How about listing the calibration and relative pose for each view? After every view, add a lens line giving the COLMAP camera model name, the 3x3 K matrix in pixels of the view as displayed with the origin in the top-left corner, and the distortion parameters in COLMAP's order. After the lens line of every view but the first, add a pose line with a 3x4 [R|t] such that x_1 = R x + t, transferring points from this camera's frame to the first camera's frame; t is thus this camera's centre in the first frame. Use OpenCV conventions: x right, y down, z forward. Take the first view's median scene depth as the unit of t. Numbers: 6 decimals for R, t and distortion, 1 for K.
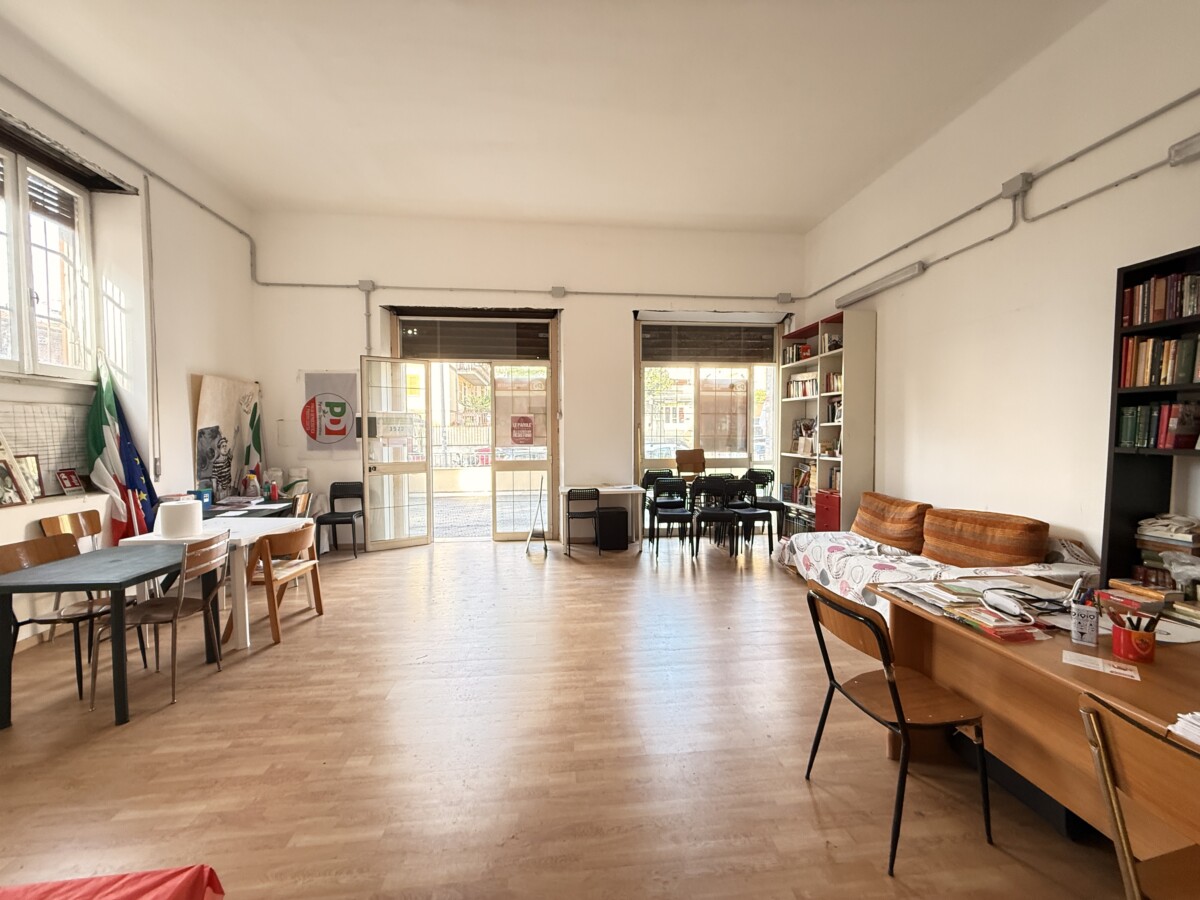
lens RADIAL K [[474.1, 0, 595.6], [0, 474.1, 448.6], [0, 0, 1]] dist [0.000108, -0.000041]
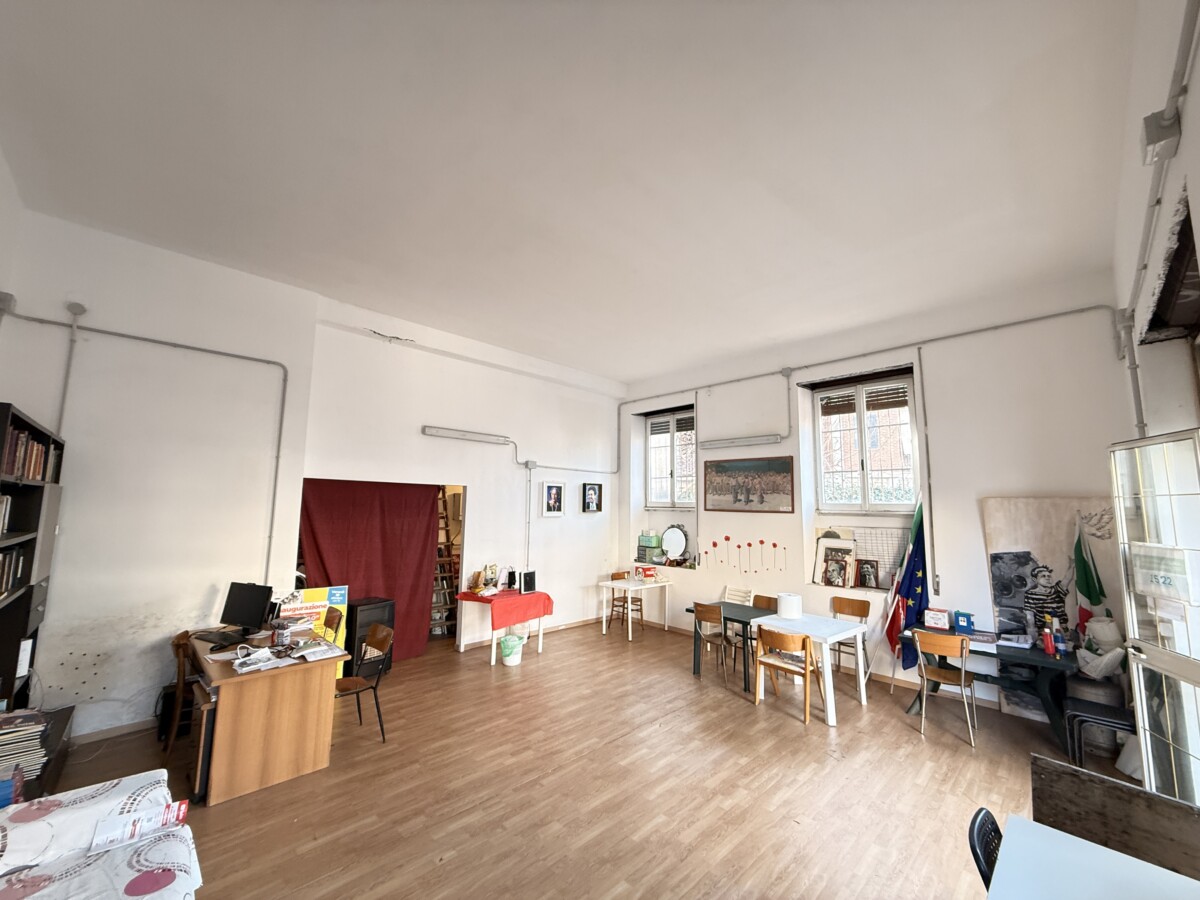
lens RADIAL K [[474.1, 0, 598.2], [0, 474.1, 450.9], [0, 0, 1]] dist [0.000108, -0.000041]
pose [[-0.783604, -0.080760, -0.615988, 0.350282], [-0.033725, 0.995582, -0.087626, -0.112674], [0.620344, -0.047890, -0.782866, 1.034306]]
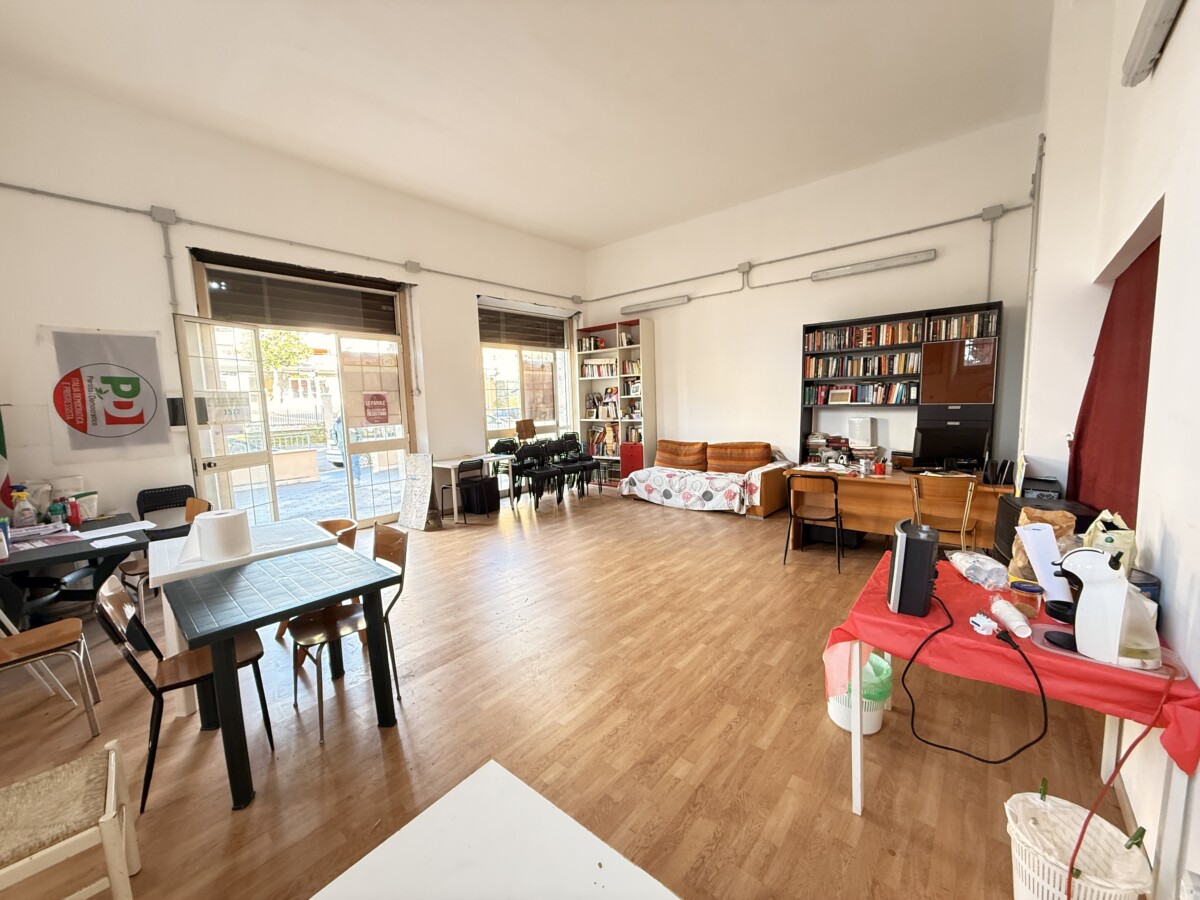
lens RADIAL K [[474.1, 0, 595.0], [0, 474.1, 448.7], [0, 0, 1]] dist [0.000108, -0.000041]
pose [[0.726286, -0.092132, 0.681191, -0.526458], [0.053355, 0.995543, 0.077762, -0.010120], [-0.685319, -0.020133, 0.727965, 0.015076]]
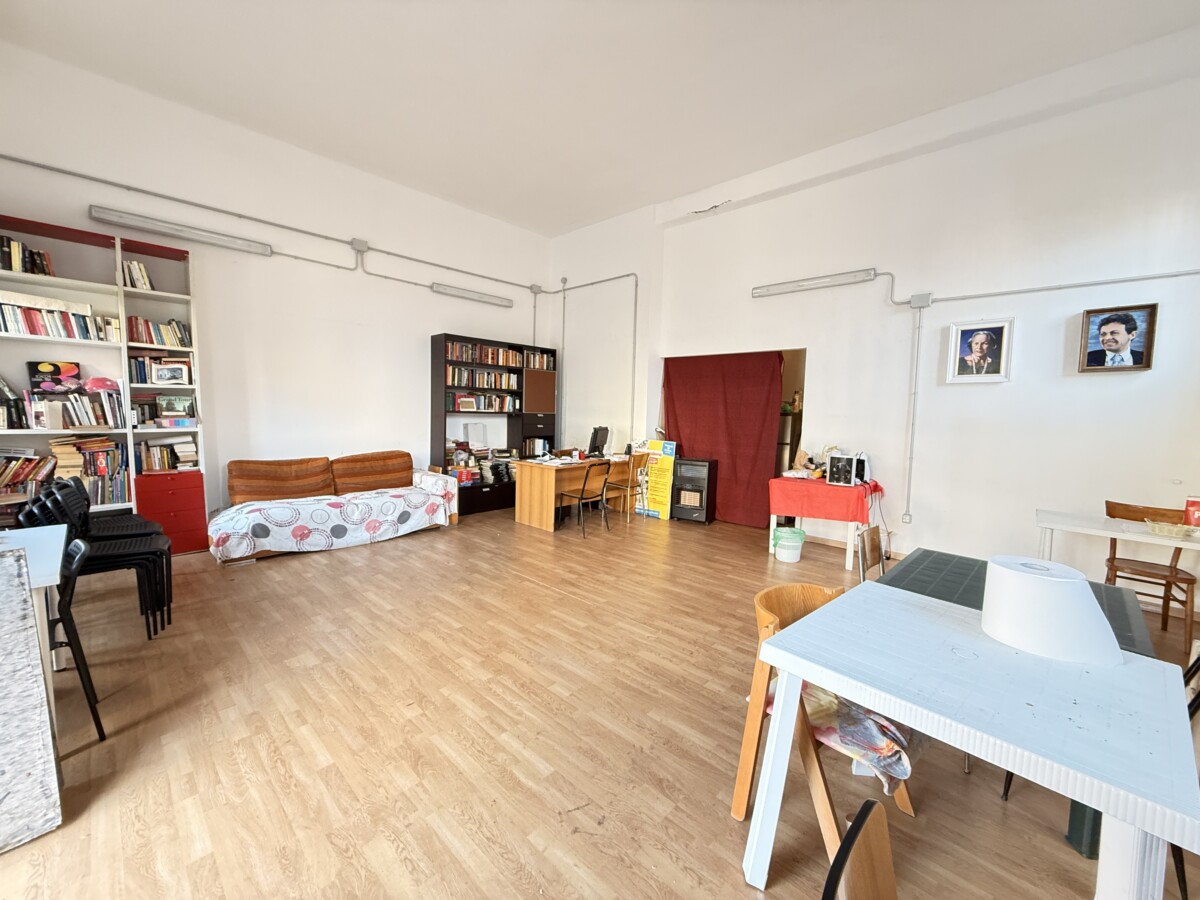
lens RADIAL K [[474.1, 0, 596.9], [0, 474.1, 450.8], [0, 0, 1]] dist [0.000108, -0.000041]
pose [[-0.654130, -0.077681, 0.752383, -0.515428], [0.004637, 0.994282, 0.106687, -0.022871], [-0.756368, 0.073276, -0.650029, 0.878502]]
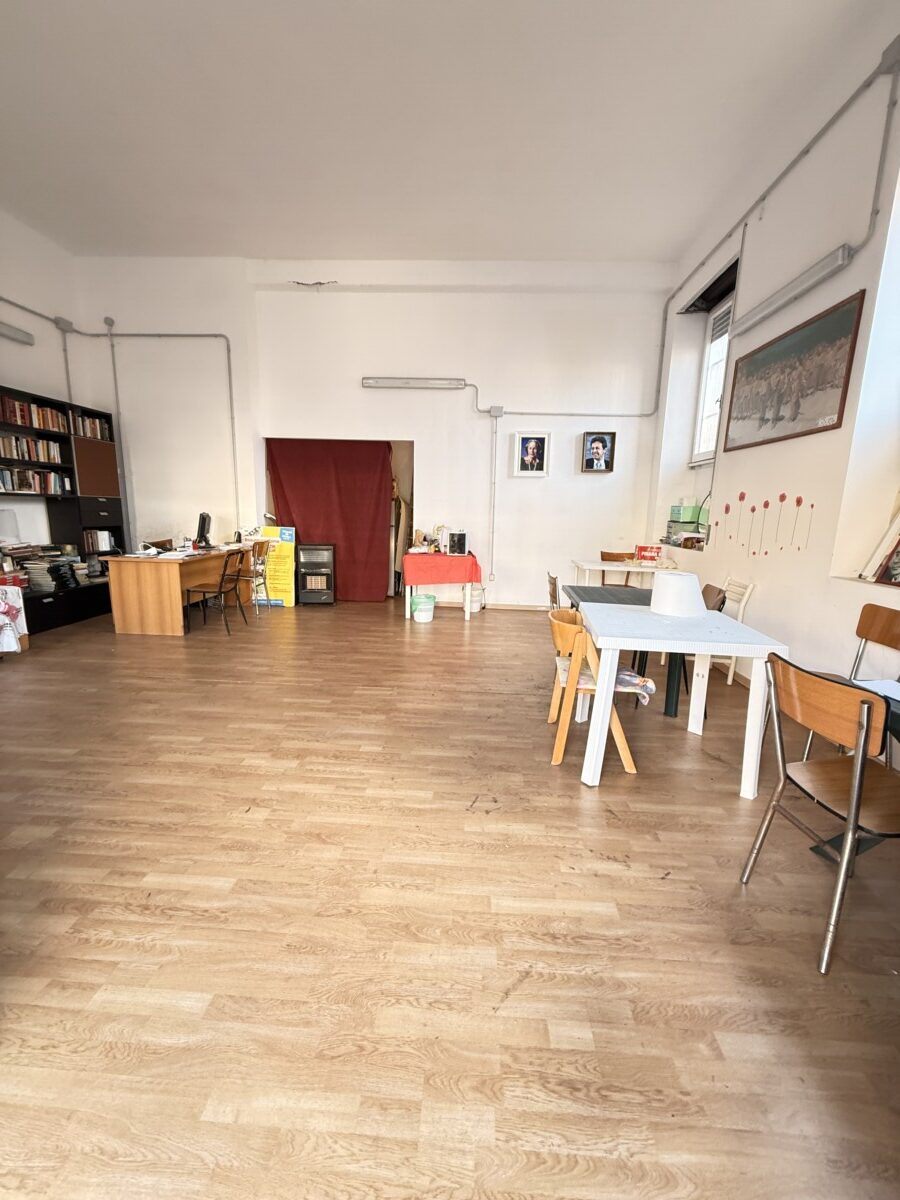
lens RADIAL K [[474.1, 0, 450.7], [0, 474.1, 598.0], [0, 0, 1]] dist [0.000108, -0.000041]
pose [[-0.987761, -0.049704, 0.147843, -0.337172], [-0.016362, 0.975656, 0.218696, -0.011253], [-0.155114, 0.213600, -0.964528, 1.040059]]
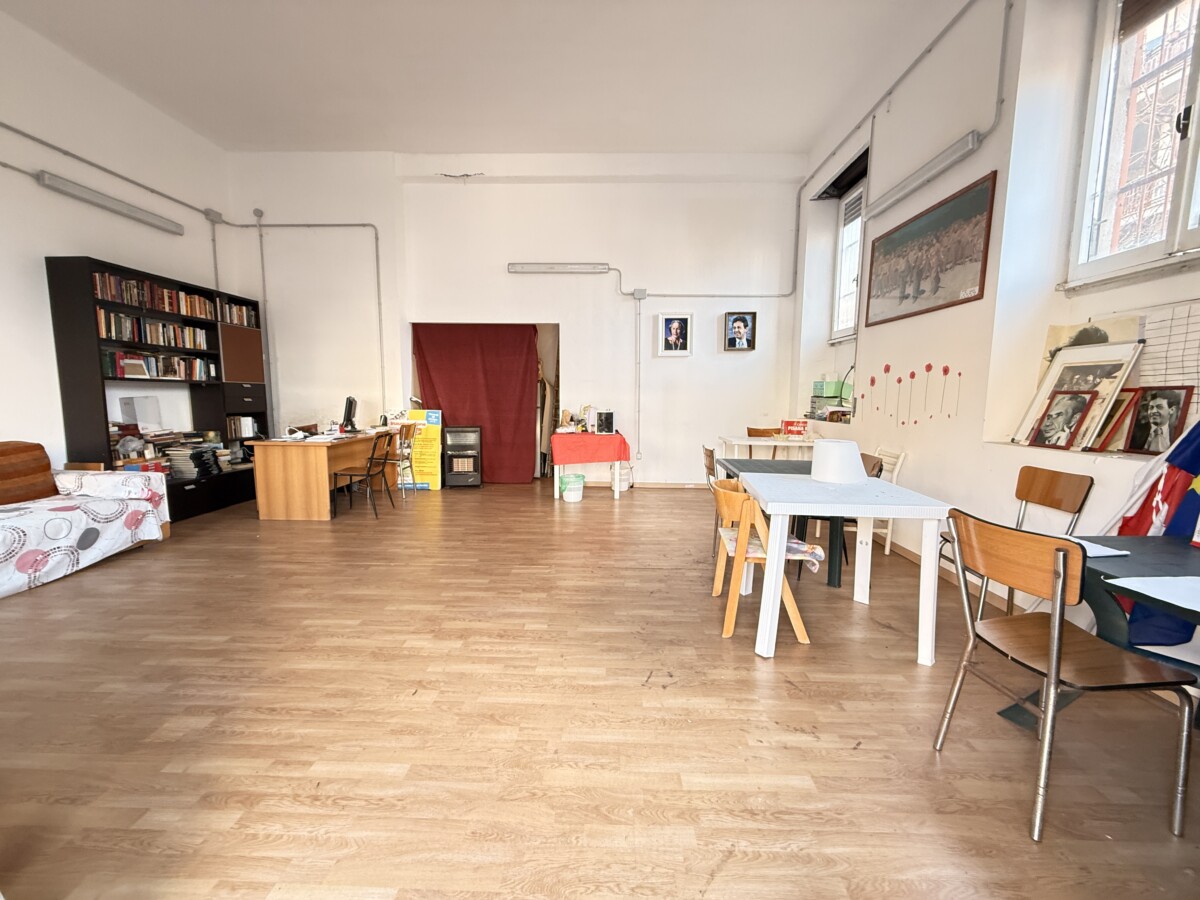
lens RADIAL K [[474.1, 0, 598.2], [0, 474.1, 450.8], [0, 0, 1]] dist [0.000108, -0.000041]
pose [[-0.991664, -0.018748, 0.127478, -0.312766], [0.000844, 0.988391, 0.151927, 0.001412], [-0.128846, 0.150768, -0.980137, 1.044173]]
